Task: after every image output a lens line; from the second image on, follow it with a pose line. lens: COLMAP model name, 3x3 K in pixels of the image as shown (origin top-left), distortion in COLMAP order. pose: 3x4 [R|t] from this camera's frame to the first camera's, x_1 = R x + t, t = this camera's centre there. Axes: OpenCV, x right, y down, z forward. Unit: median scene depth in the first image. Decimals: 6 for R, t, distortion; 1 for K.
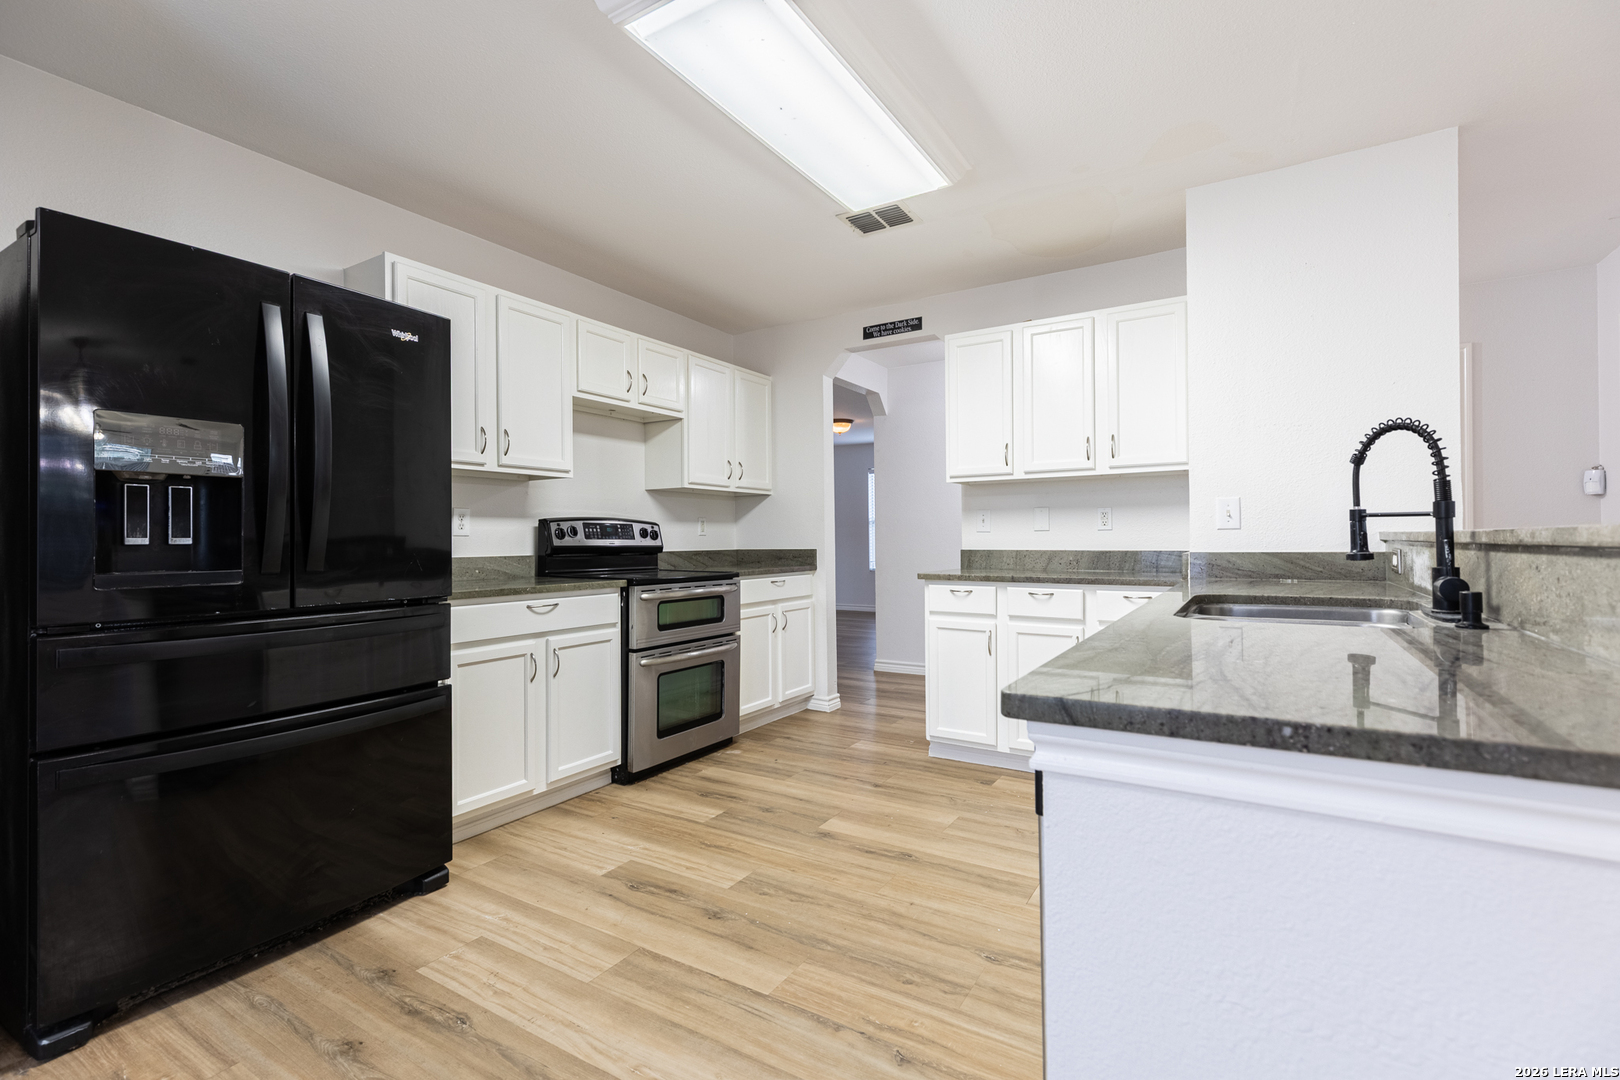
lens RADIAL K [[726.9, 0, 811.9], [0, 726.9, 534.0], [0, 0, 1]] dist [0.008137, -0.000207]
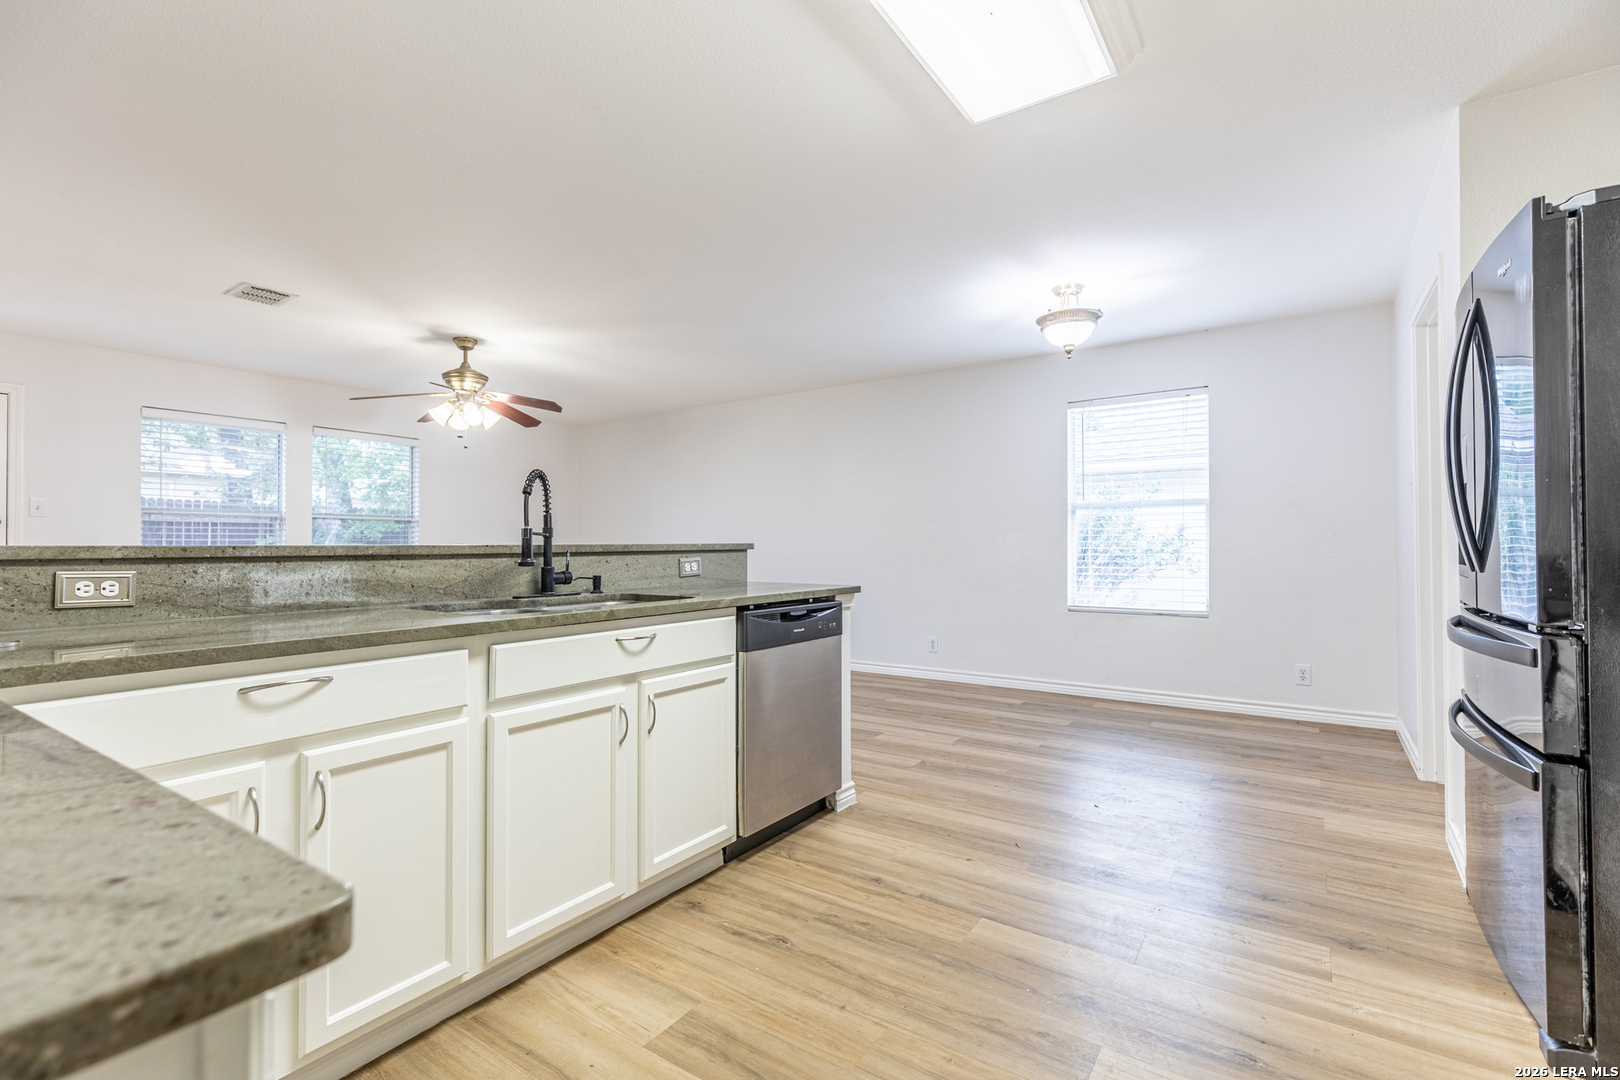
lens RADIAL K [[728.3, 0, 816.3], [0, 728.3, 537.1], [0, 0, 1]] dist [0.005583, -0.000692]
pose [[-0.999045, 0.014922, 0.041068, 0.083410], [0.014194, 0.999738, -0.017945, 0.007116], [-0.041325, -0.017345, -0.998995, 1.197291]]
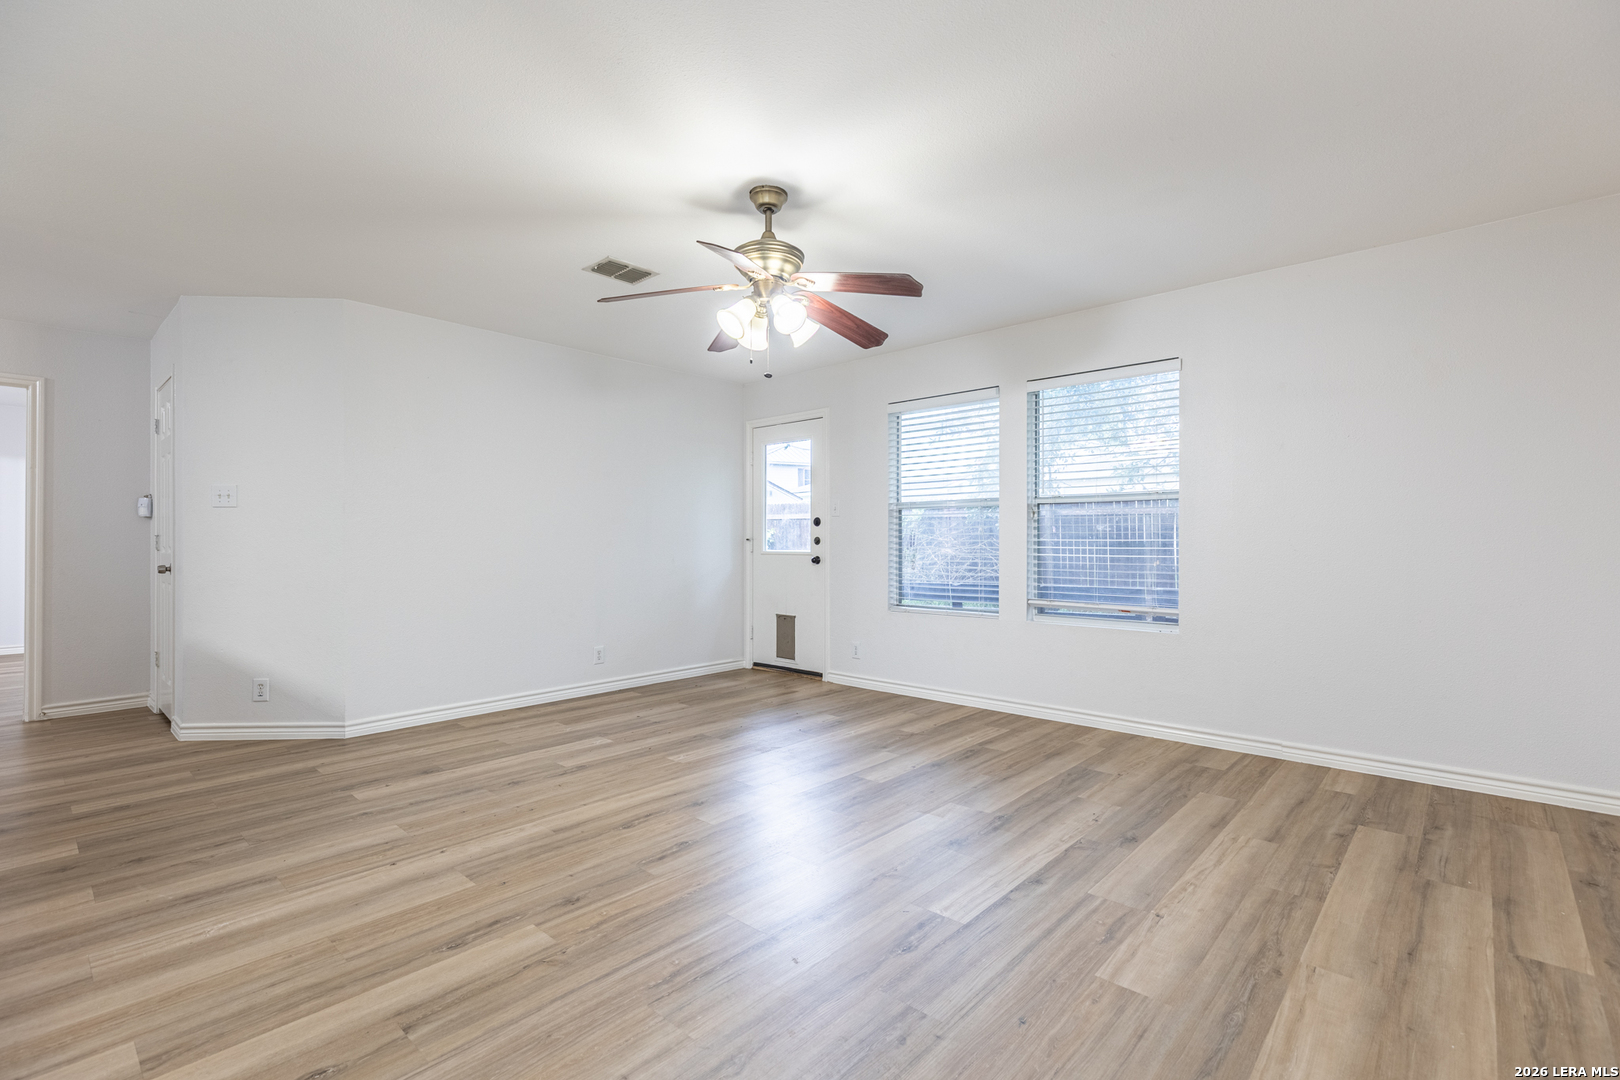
lens RADIAL K [[732.1, 0, 822.1], [0, 732.1, 539.4], [0, 0, 1]] dist [0.006151, 0.000190]
pose [[0.182716, 0.013851, 0.983068, 0.012569], [-0.004459, 0.999902, -0.013260, -0.004367], [-0.983156, -0.001961, 0.182760, -0.493212]]
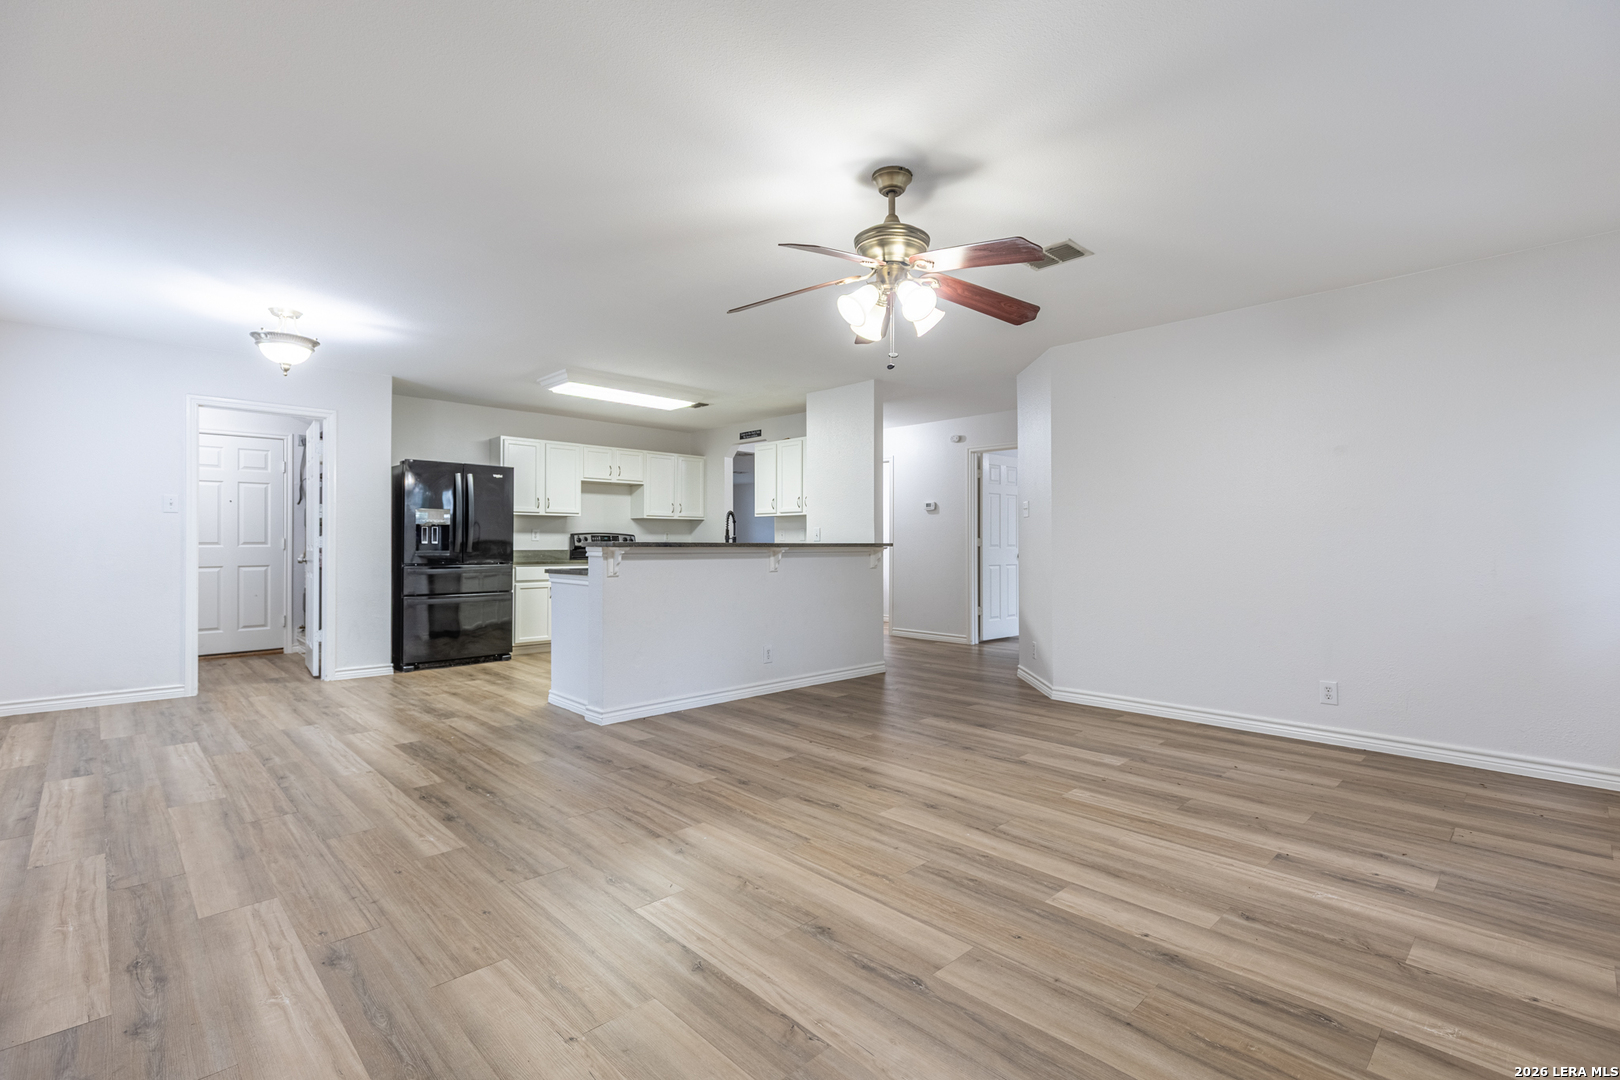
lens RADIAL K [[737.3, 0, 810.1], [0, 737.3, 536.1], [0, 0, 1]] dist [0.006077, -0.000251]
pose [[0.967658, 0.008014, -0.252137, 1.002163], [-0.008742, 0.999960, -0.001764, -0.016884], [0.252113, 0.003911, 0.967690, -1.115656]]
